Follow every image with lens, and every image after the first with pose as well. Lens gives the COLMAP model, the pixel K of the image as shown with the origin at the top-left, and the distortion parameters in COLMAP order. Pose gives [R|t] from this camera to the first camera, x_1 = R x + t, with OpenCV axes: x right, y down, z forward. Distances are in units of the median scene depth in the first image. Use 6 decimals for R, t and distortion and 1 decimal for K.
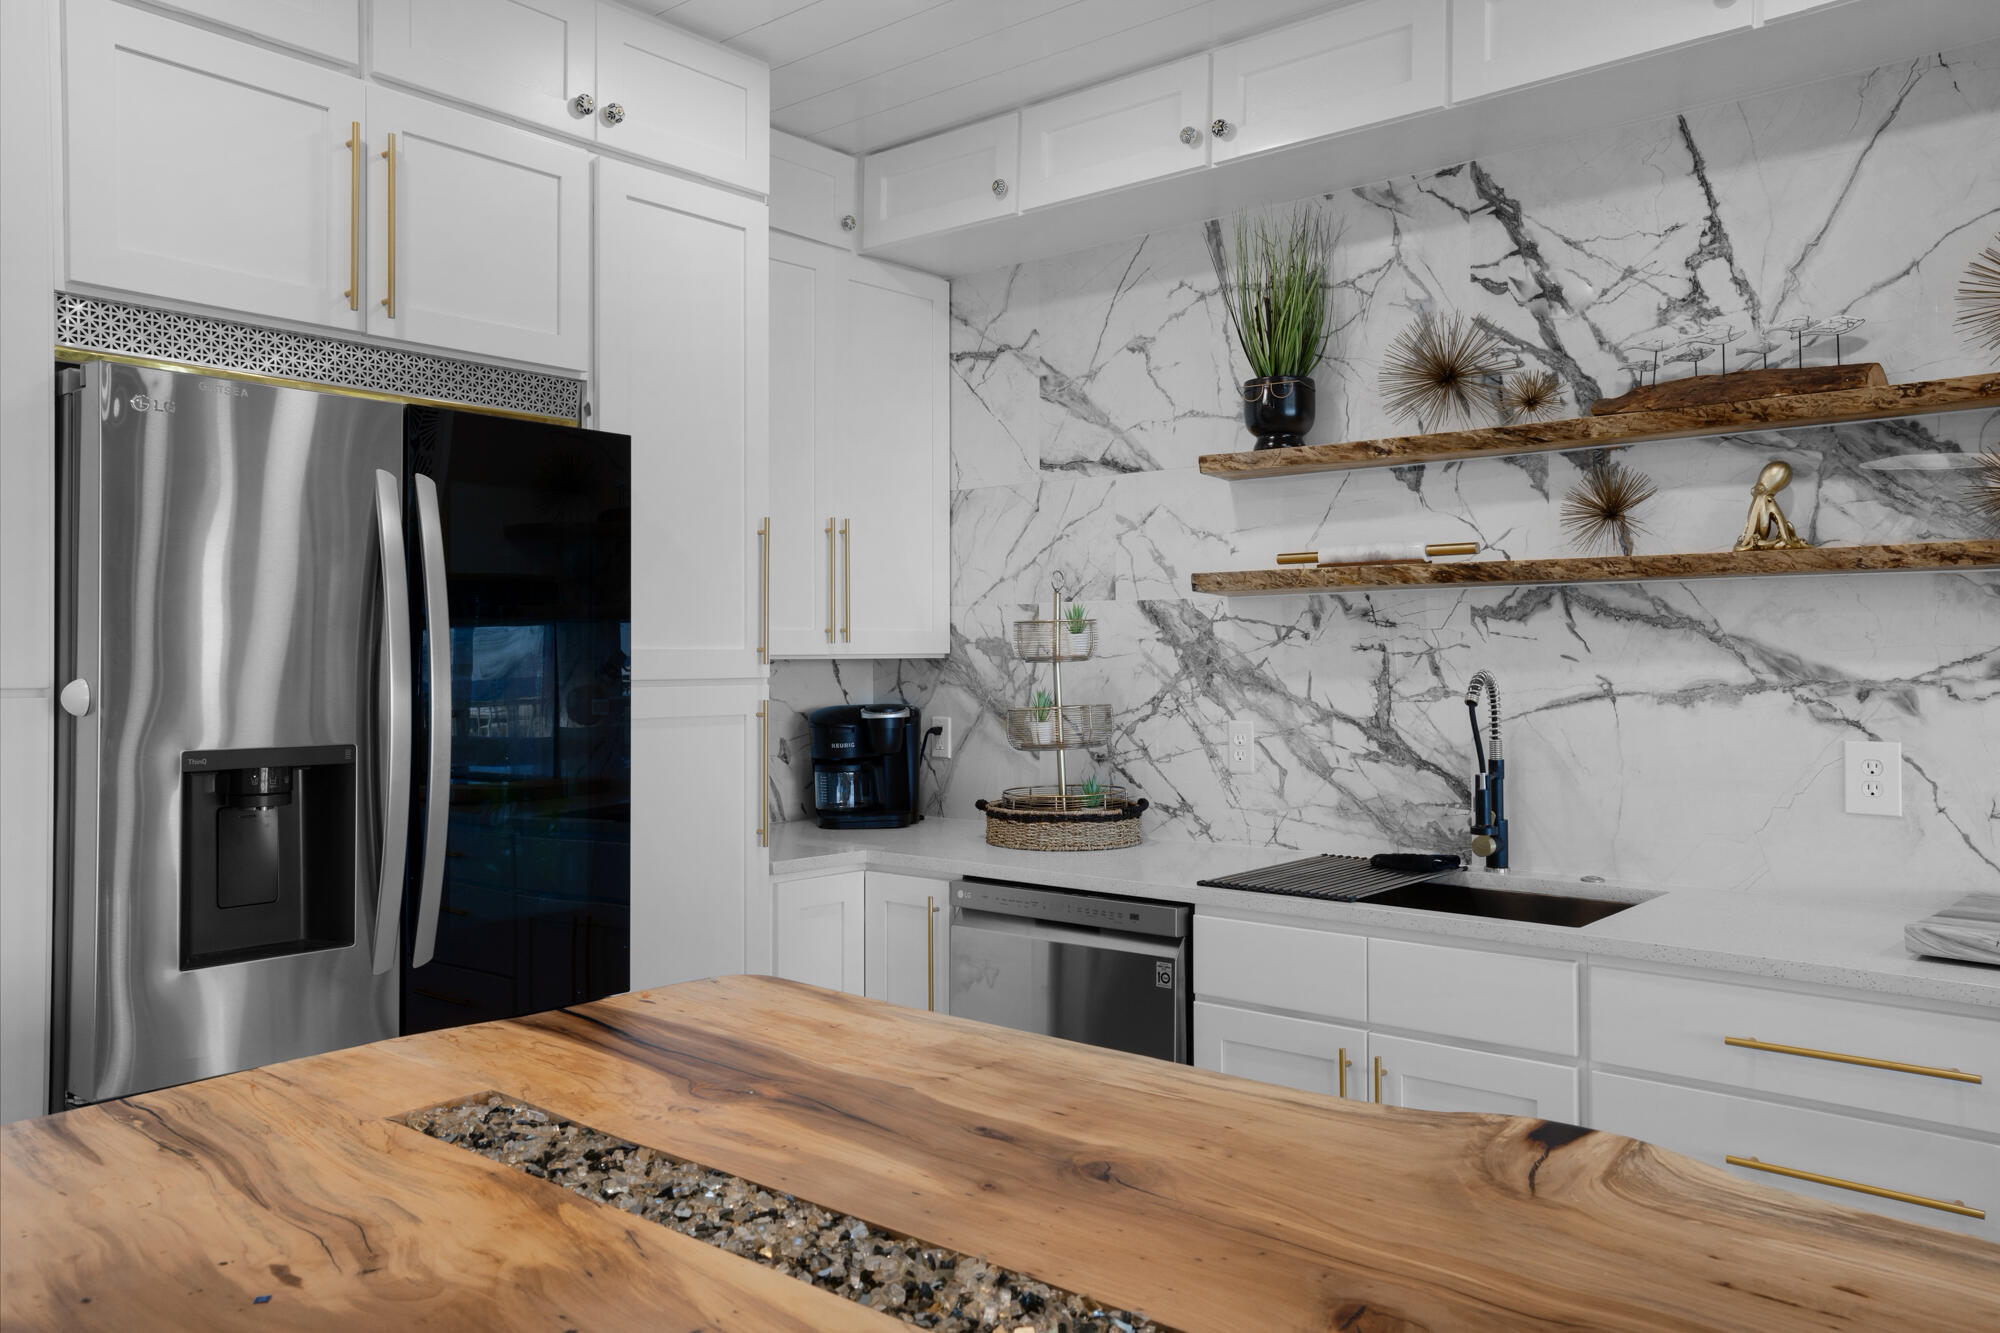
lens RADIAL K [[1491.2, 0, 1016.4], [0, 1491.2, 644.9], [0, 0, 1]] dist [-0.007687, 0.064790]
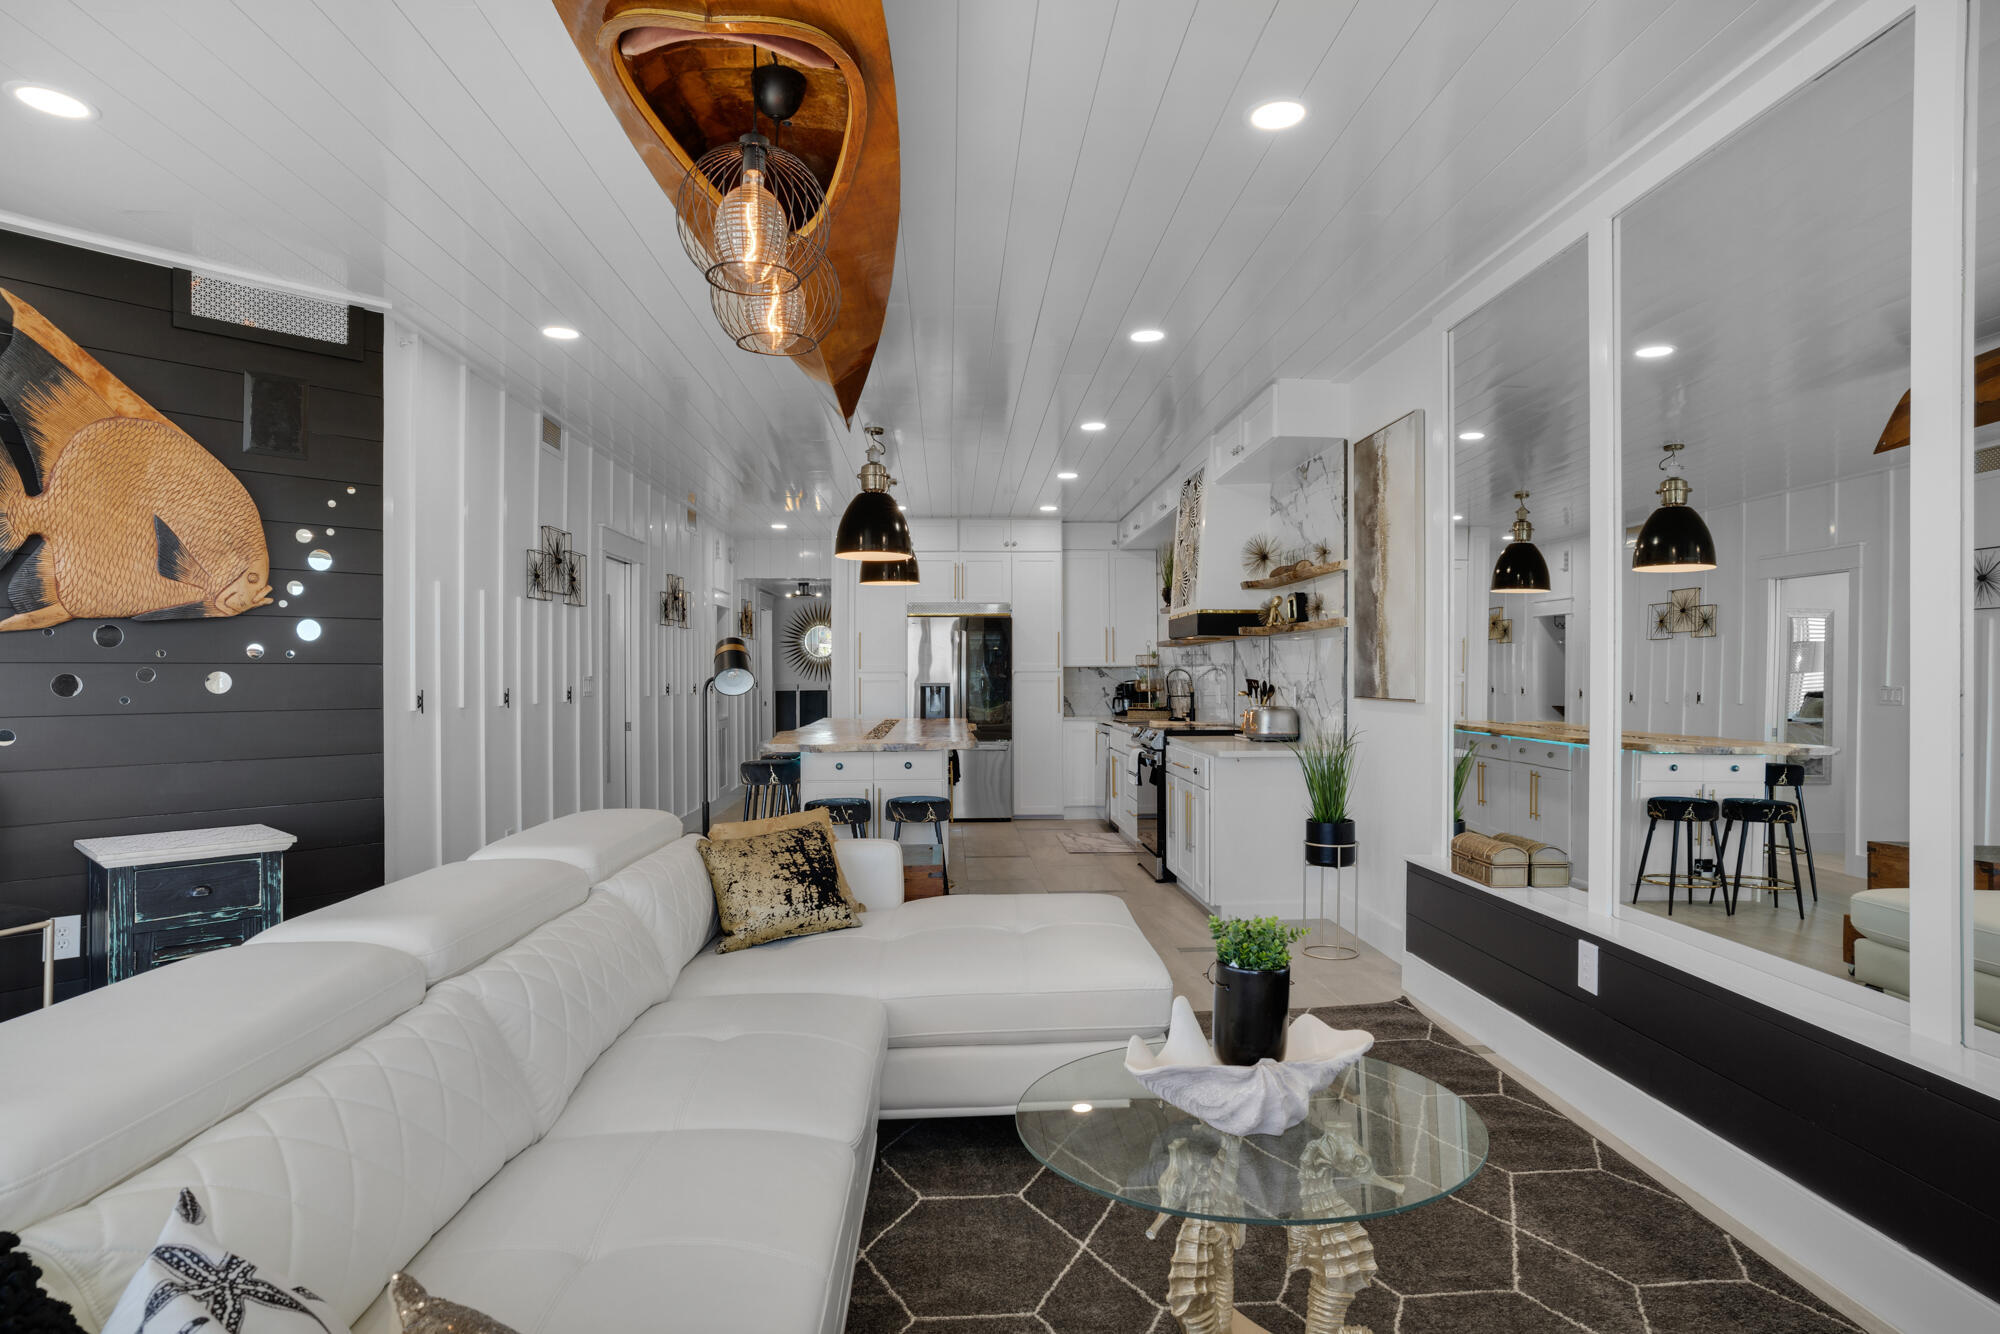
lens RADIAL K [[1122.1, 0, 1000.0], [0, 1122.1, 667.0], [0, 0, 1]] dist [-0.042617, 0.033543]
pose [[0.676000, -0.008655, -0.736850, 2.072077], [0.010493, 0.999943, -0.002119, 0.016147], [0.736827, -0.006299, 0.676052, -1.237156]]
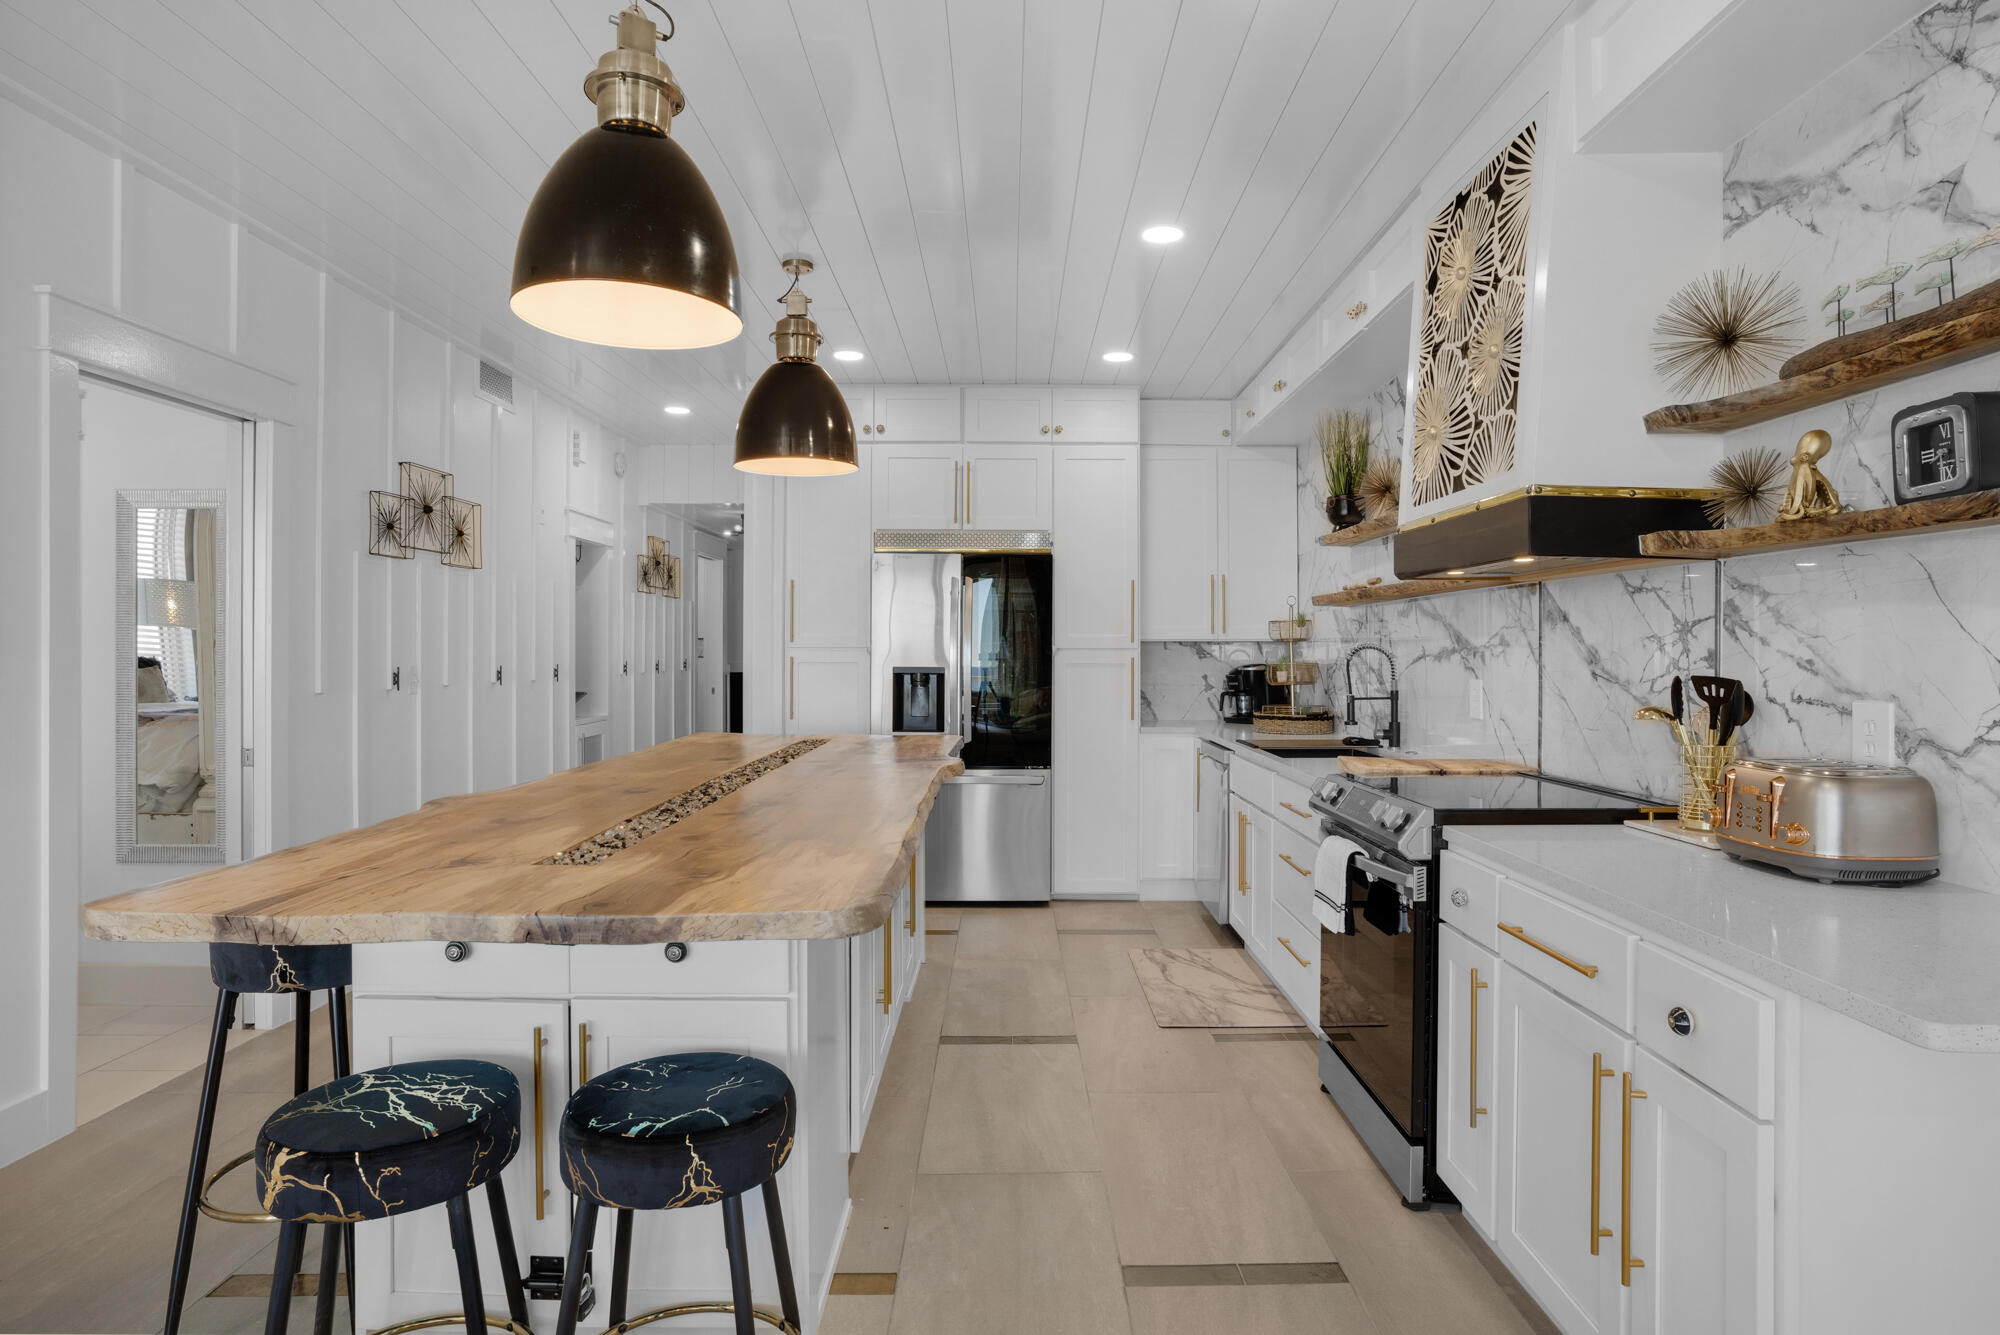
lens RADIAL K [[1085.8, 0, 1025.0], [0, 1085.8, 652.0], [0, 0, 1]] dist [-0.070694, 0.039947]
pose [[0.653114, 0.001692, -0.757258, 1.075719], [0.004723, 0.999969, 0.006307, 0.017198], [0.757245, -0.007696, 0.653086, -0.263422]]
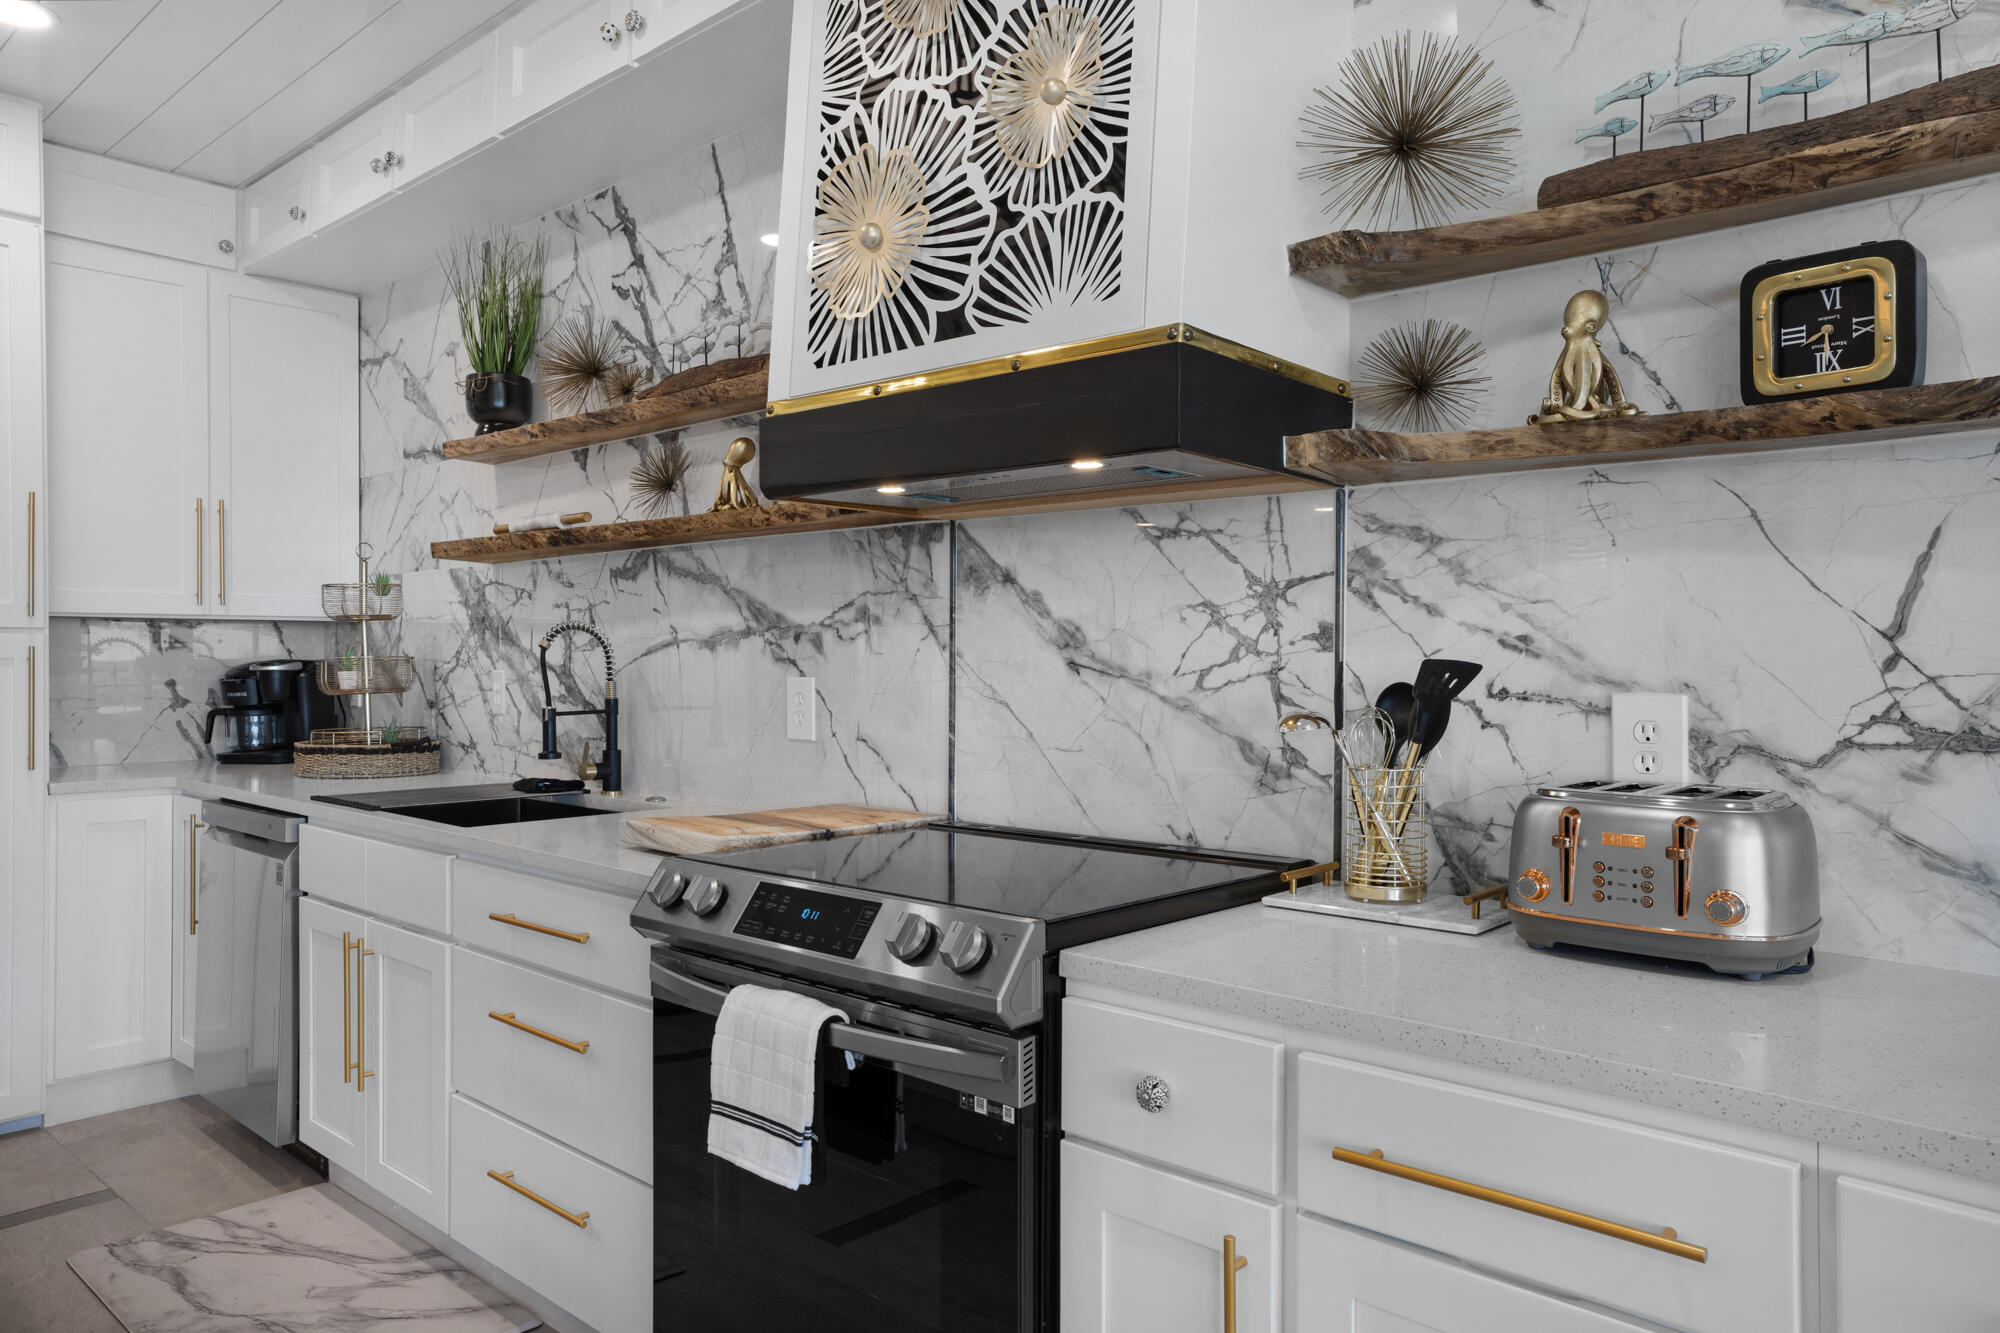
lens RADIAL K [[1328.0, 0, 1000.0], [0, 1328.0, 666.5], [0, 0, 1]] dist [-0.028994, 0.056057]
pose [[0.999100, 0.005000, -0.042131, 0.680781], [-0.004320, 0.999859, 0.016214, 0.034226], [0.042206, -0.016017, 0.998981, -0.025162]]
